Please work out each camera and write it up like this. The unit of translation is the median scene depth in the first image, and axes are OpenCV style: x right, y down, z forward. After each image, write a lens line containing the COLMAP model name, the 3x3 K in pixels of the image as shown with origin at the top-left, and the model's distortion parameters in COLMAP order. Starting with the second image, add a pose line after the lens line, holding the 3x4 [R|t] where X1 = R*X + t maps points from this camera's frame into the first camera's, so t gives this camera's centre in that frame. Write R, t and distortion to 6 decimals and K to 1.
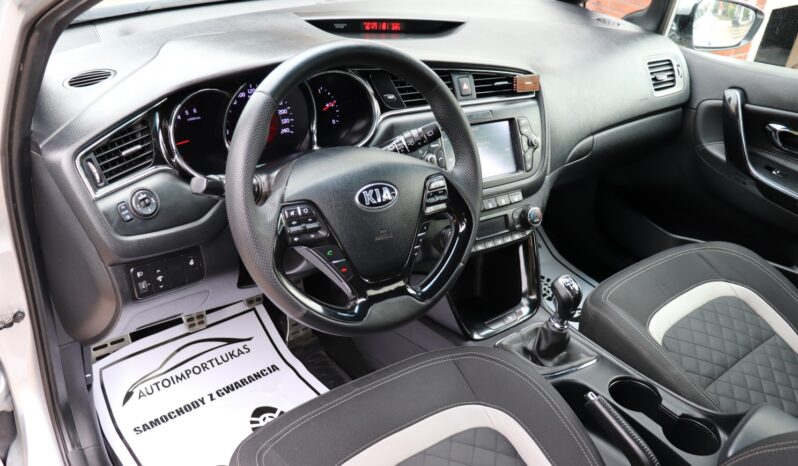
lens RADIAL K [[663.8, 0, 394.4], [0, 663.8, 232.2], [0, 0, 1]] dist [-0.178425, 0.165205]
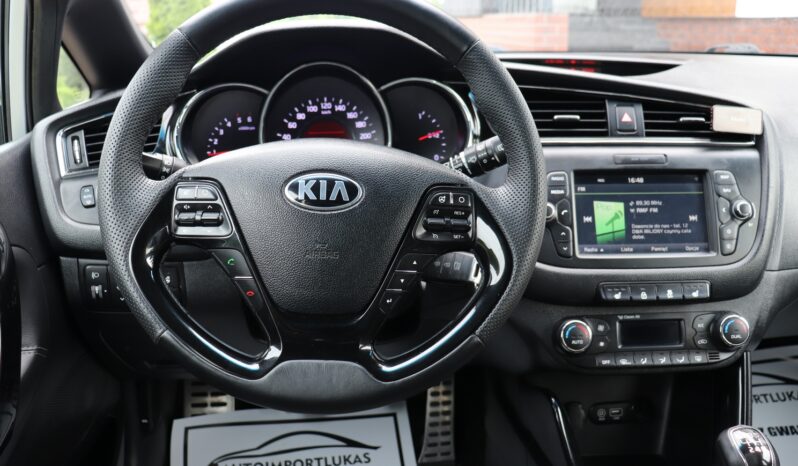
lens RADIAL K [[658.4, 0, 396.8], [0, 658.4, 232.0], [0, 0, 1]] dist [-0.176632, 0.158349]
pose [[0.839249, 0.072569, -0.538883, 0.267202], [-0.203692, 0.960847, -0.187834, 0.063061], [0.504154, 0.267406, 0.821172, 0.351862]]
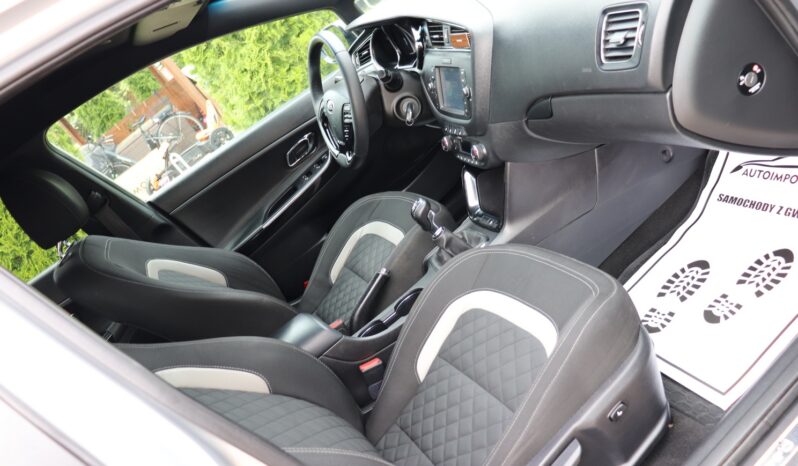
lens RADIAL K [[686.2, 0, 399.0], [0, 686.2, 233.0], [0, 0, 1]] dist [-0.170088, 0.180071]
pose [[-0.201055, 0.482406, -0.852562, 1.384216], [0.069718, 0.875174, 0.478759, -0.505446], [0.977096, 0.036818, -0.209590, 1.160675]]
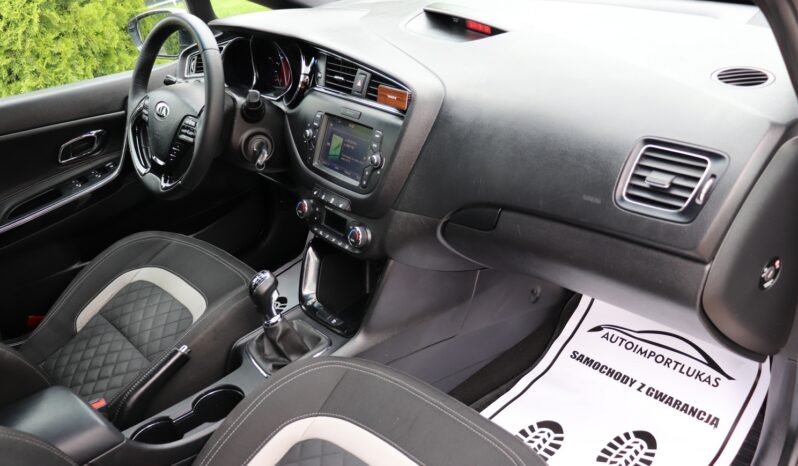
lens RADIAL K [[686.2, 0, 399.0], [0, 686.2, 233.0], [0, 0, 1]] dist [-0.170088, 0.180071]
pose [[0.081296, 0.390009, -0.917215, 1.131489], [-0.372404, 0.865496, 0.335009, -0.384649], [0.924503, 0.314340, 0.215603, 0.873355]]
